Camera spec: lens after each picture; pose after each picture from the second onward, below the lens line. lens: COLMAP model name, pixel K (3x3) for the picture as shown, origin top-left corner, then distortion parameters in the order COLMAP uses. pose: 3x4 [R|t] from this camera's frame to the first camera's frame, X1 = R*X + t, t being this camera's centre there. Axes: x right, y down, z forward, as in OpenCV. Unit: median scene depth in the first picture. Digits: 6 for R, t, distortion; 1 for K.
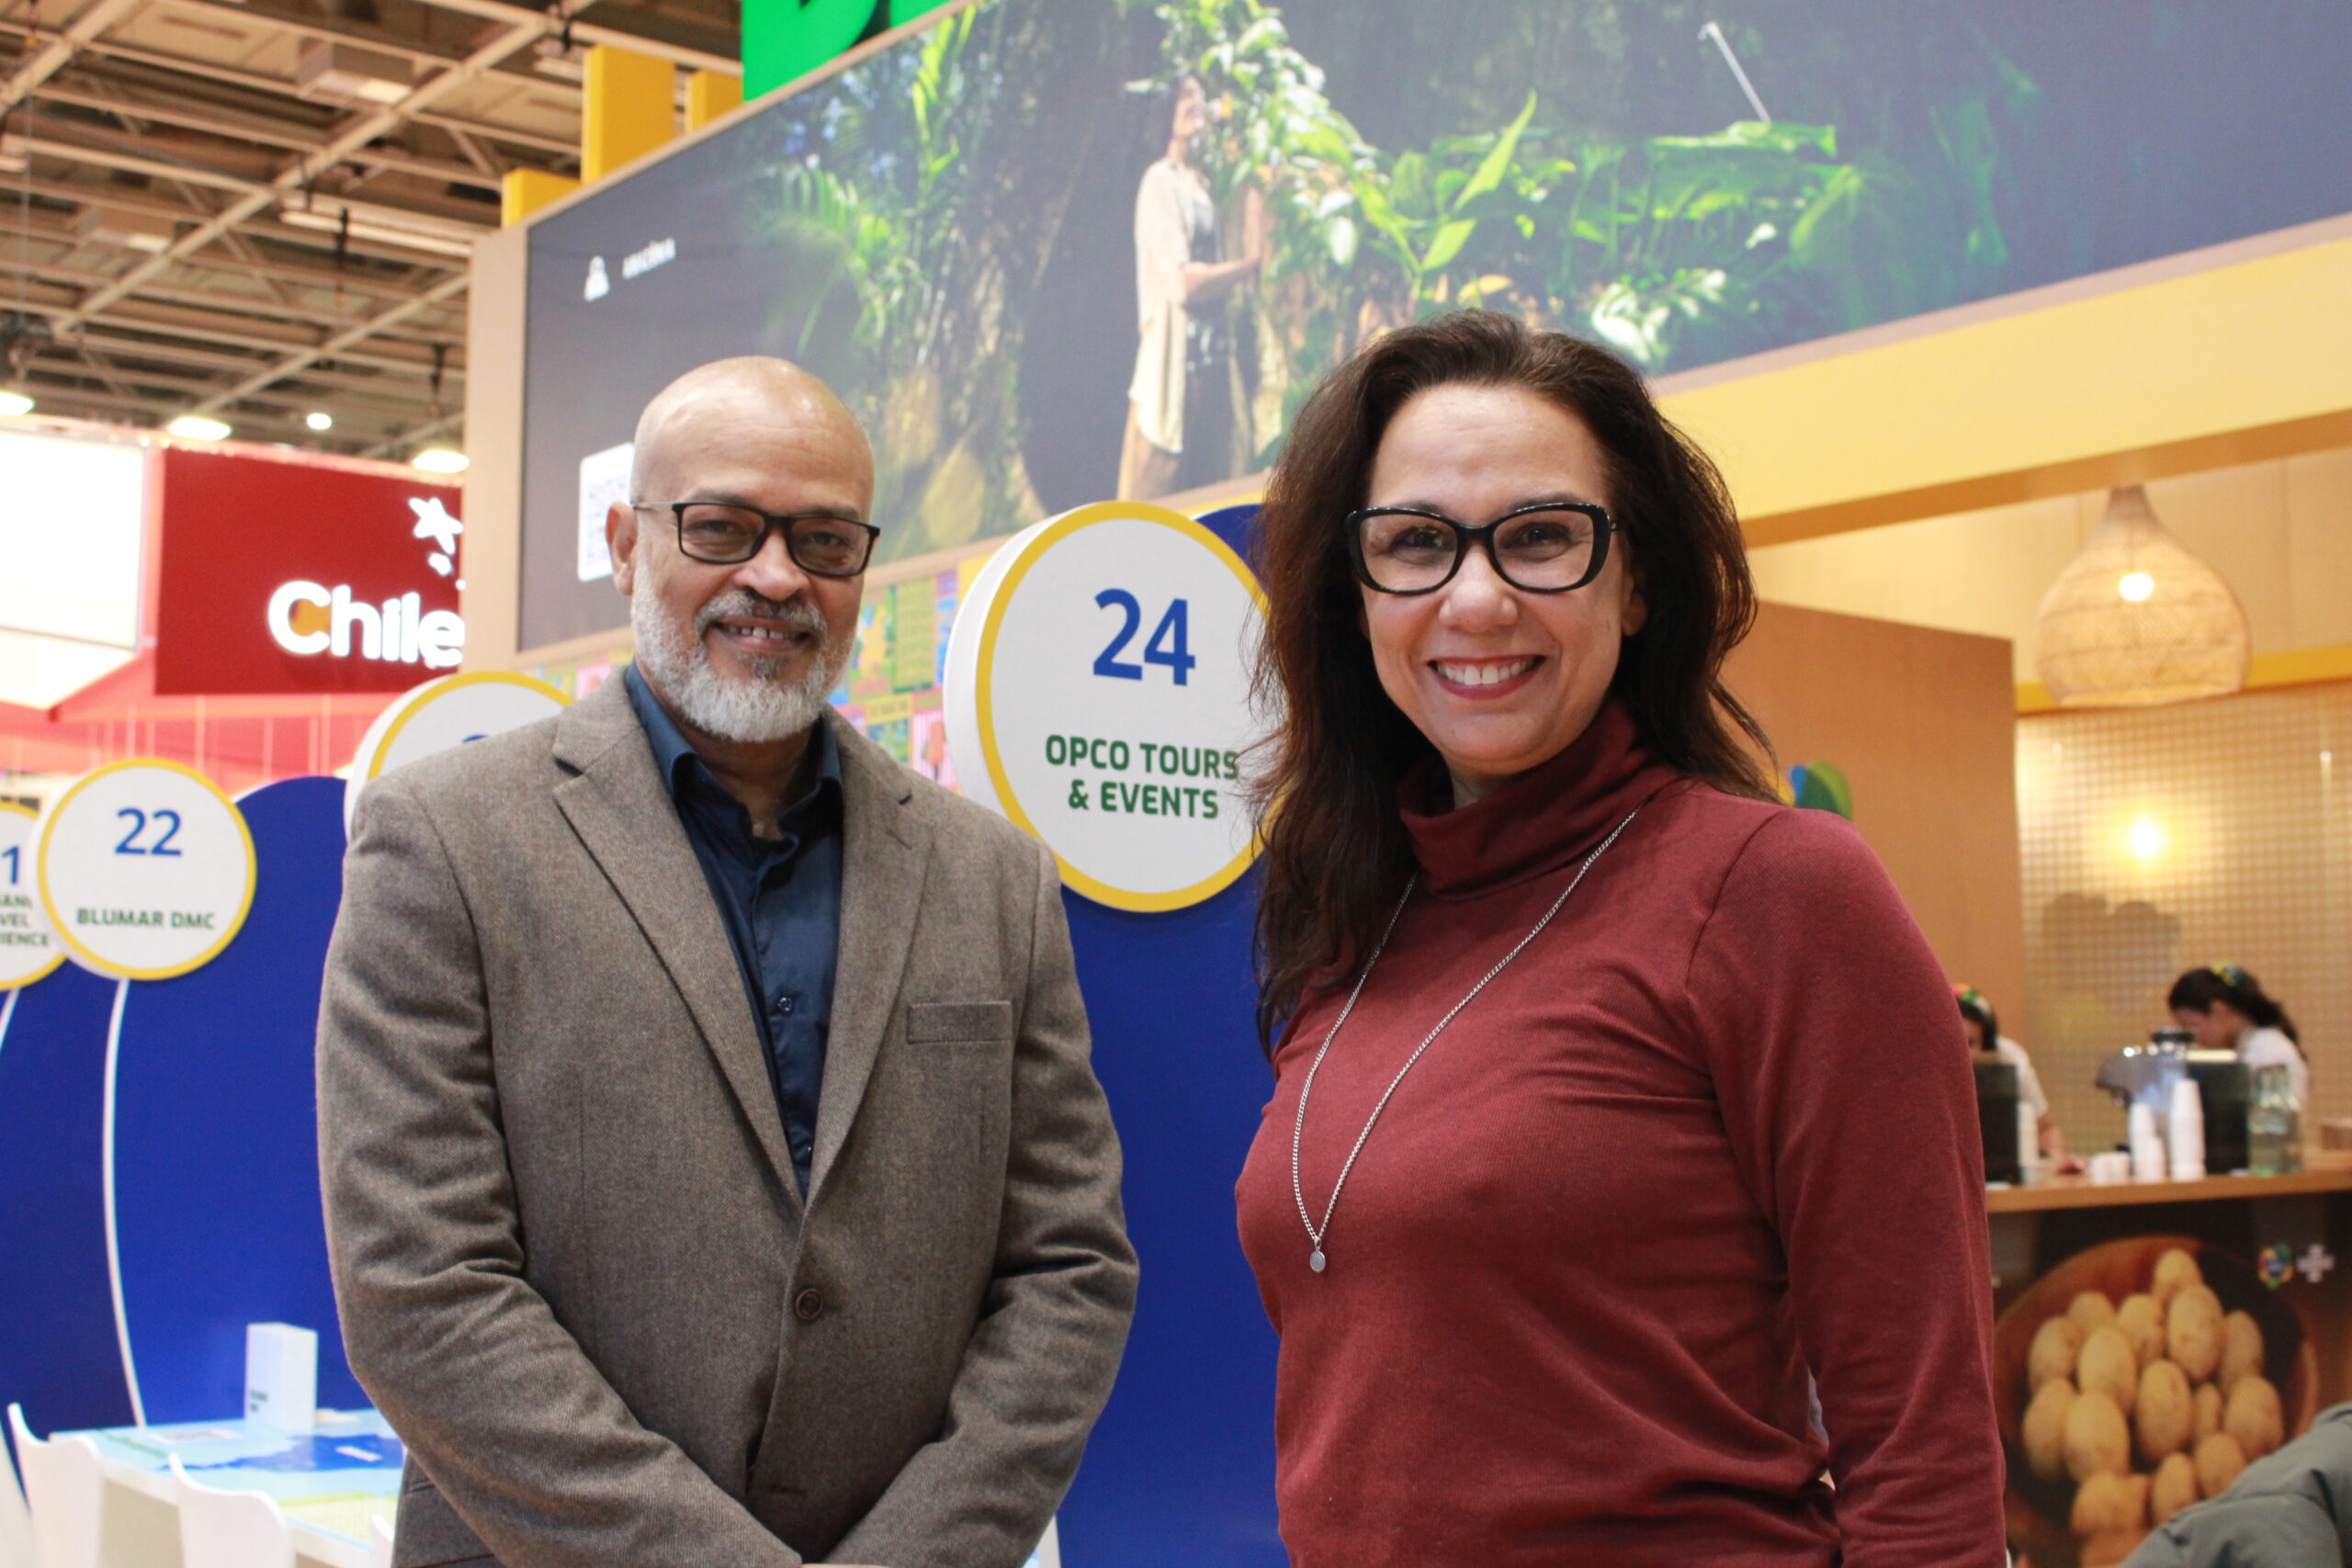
lens RADIAL K [[2804.9, 0, 1176.0], [0, 2804.9, 784.0], [0, 0, 1]] dist [-0.094574, 0.159120]
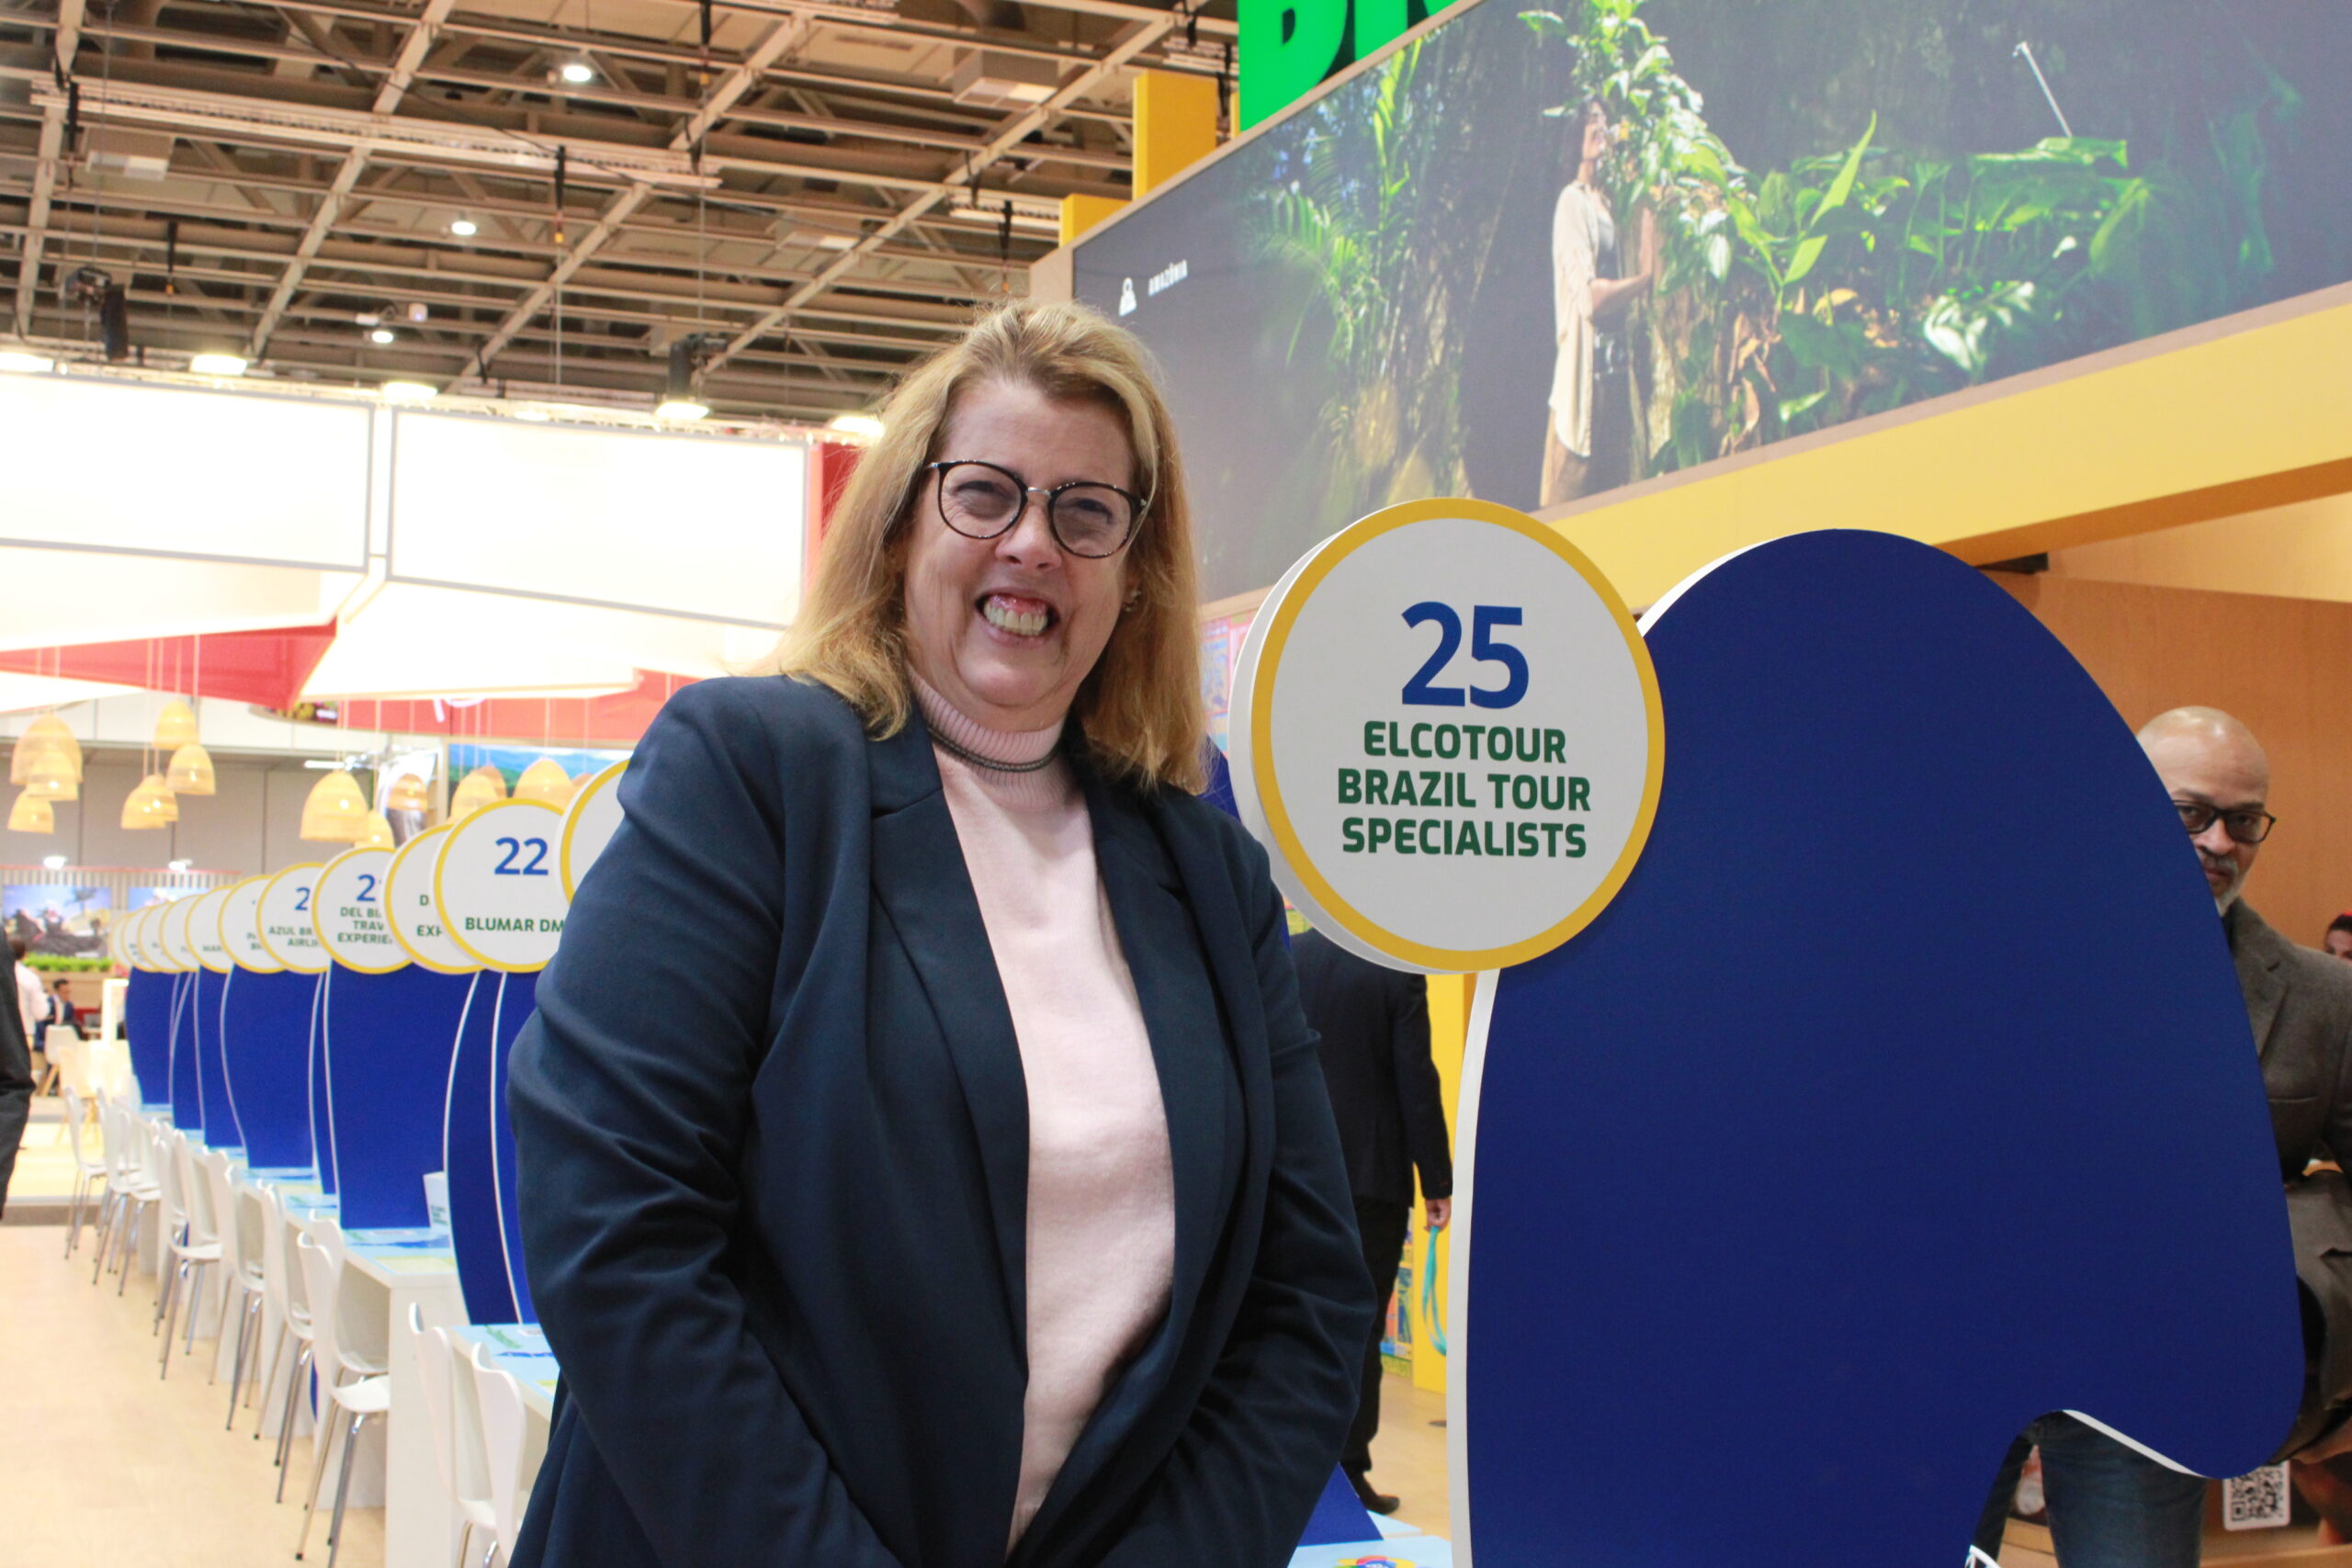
lens RADIAL K [[2822.4, 0, 1176.0], [0, 2822.4, 784.0], [0, 0, 1]] dist [-0.099038, 0.188216]
pose [[0.965411, -0.011008, -0.260499, 0.129312], [0.016993, 0.999641, 0.020732, -0.019031], [0.260177, -0.024441, 0.965251, -0.081076]]
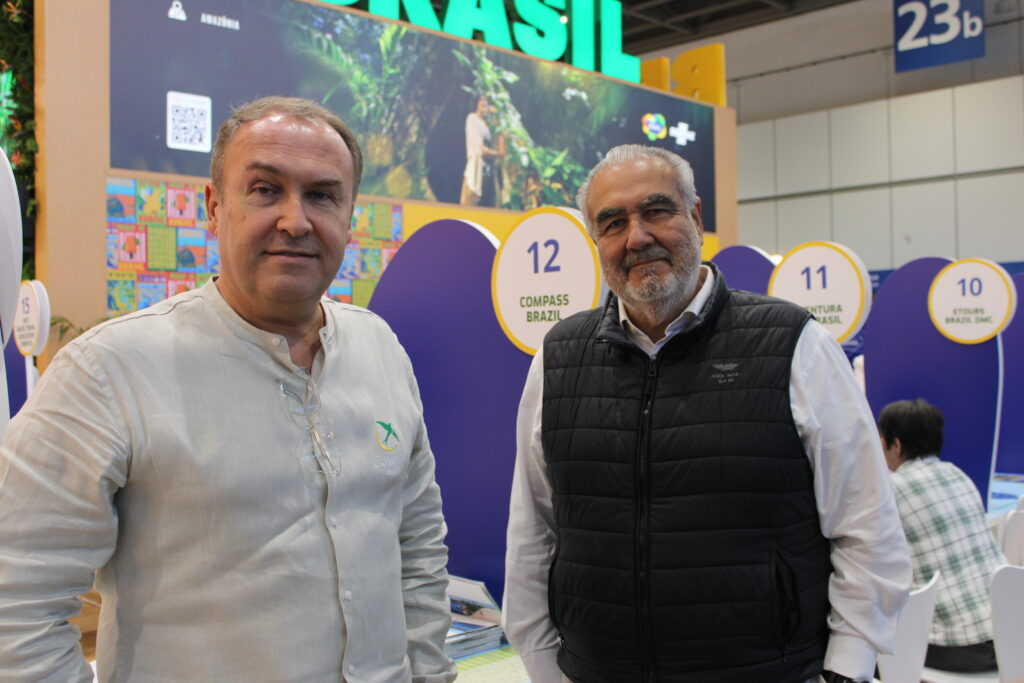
lens RADIAL K [[1044.8, 0, 512.0], [0, 1044.8, 341.5], [0, 0, 1]] dist [-0.131044, 0.156497]
pose [[-0.093953, 0.001497, 0.995576, -1.415777], [-0.080631, 0.996702, -0.009108, 0.086900], [-0.992306, -0.081130, -0.093522, 1.089186]]
